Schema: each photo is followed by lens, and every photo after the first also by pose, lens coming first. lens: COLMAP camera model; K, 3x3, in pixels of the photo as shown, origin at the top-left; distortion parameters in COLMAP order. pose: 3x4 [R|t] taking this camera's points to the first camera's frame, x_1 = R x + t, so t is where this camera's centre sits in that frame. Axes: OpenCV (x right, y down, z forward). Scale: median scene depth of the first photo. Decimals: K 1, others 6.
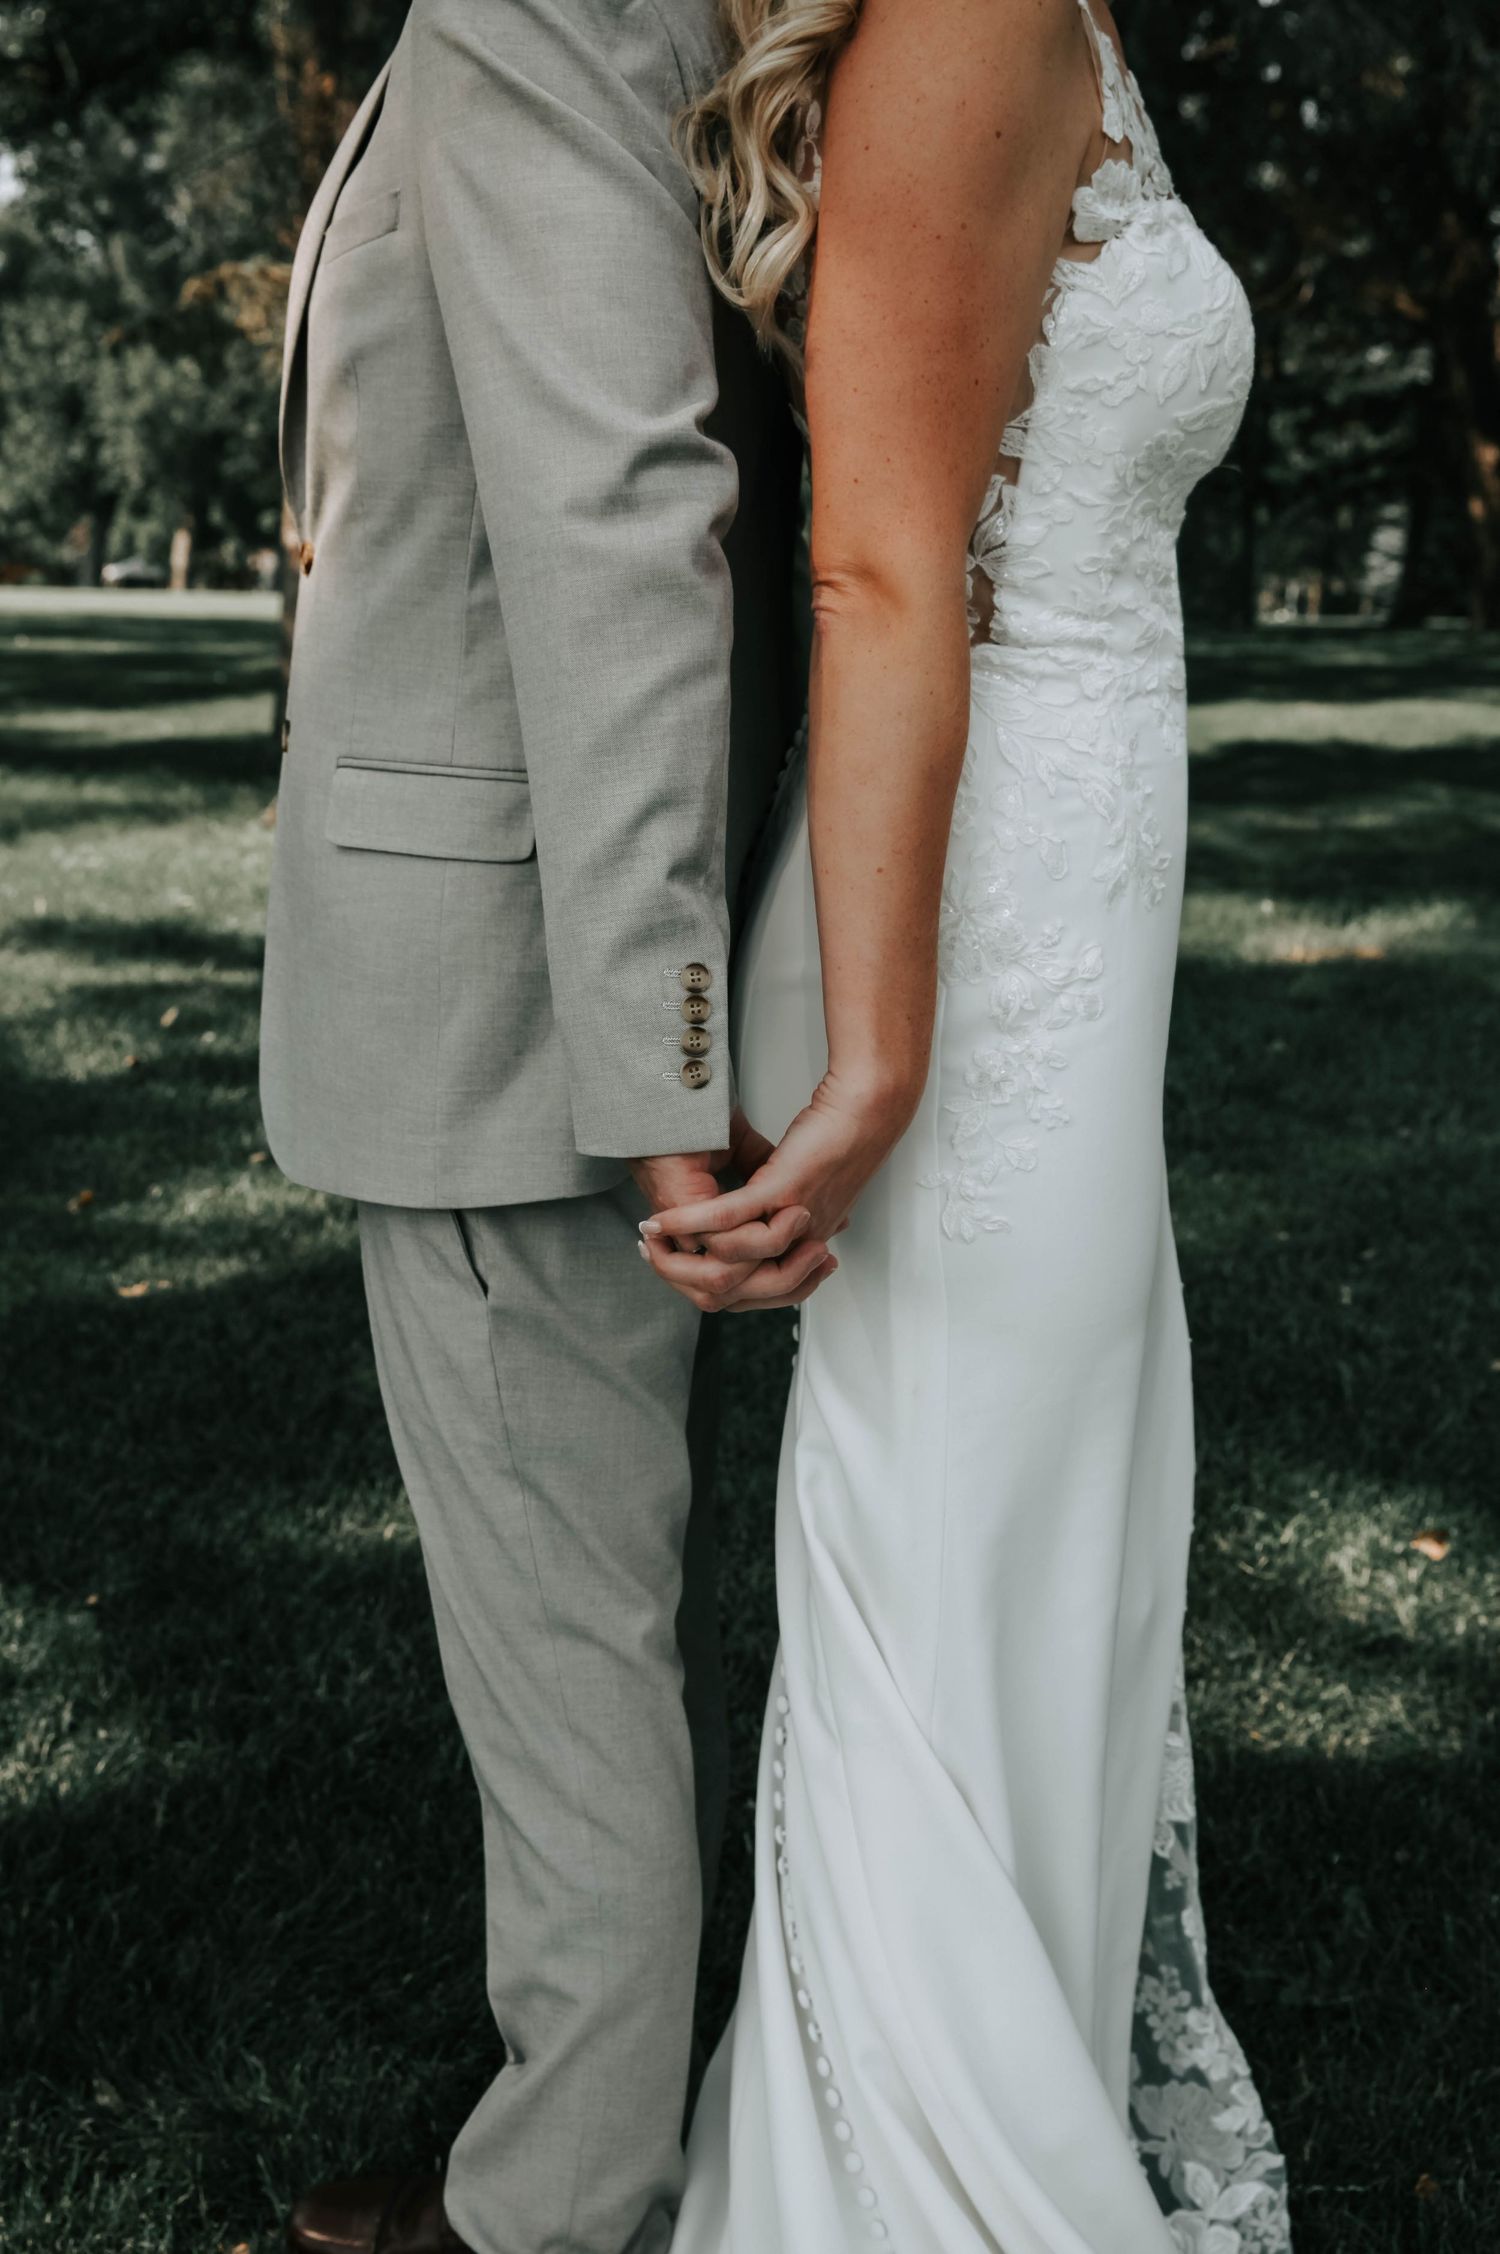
lens RADIAL K [[2863.1, 0, 750.0], [0, 2863.1, 1127.0], [0, 0, 1]] dist [0.113845, -0.005937]
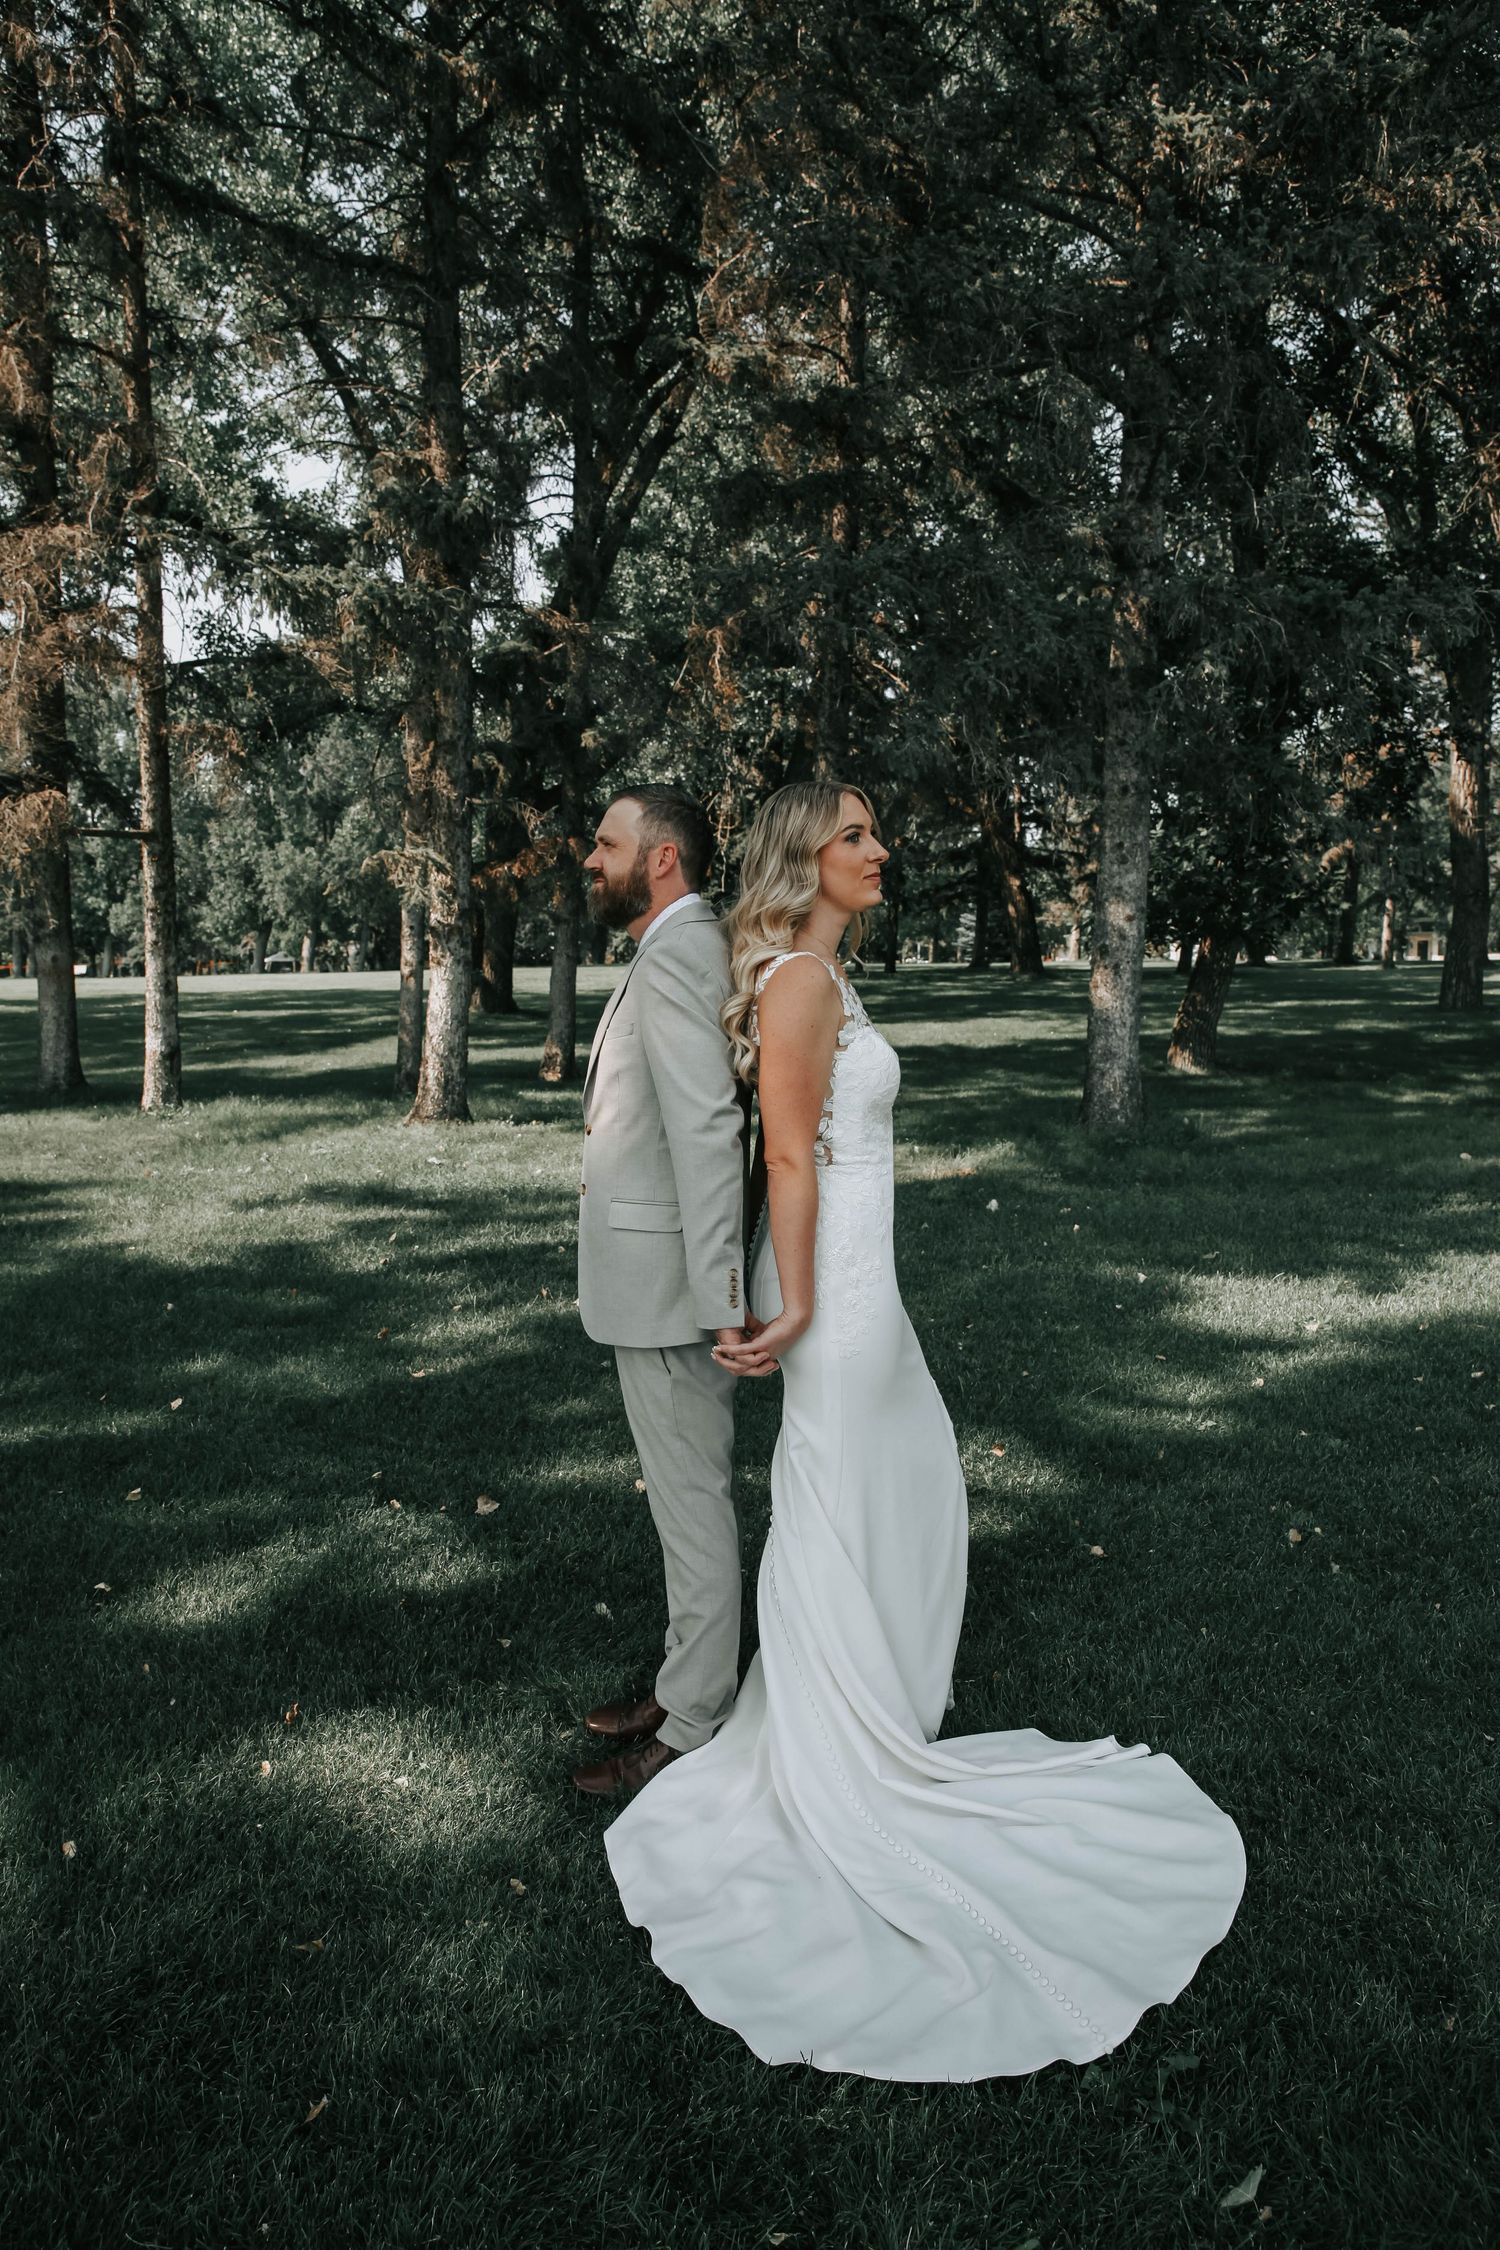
lens RADIAL K [[1643.8, 0, 750.0], [0, 1643.8, 1125.0], [0, 0, 1]] dist [-0.096621, 0.002396]
pose [[0.996017, -0.047515, 0.075450, -0.019089], [0.052933, 0.996034, -0.071516, -0.012598], [-0.071753, 0.075225, 0.994582, -0.115008]]
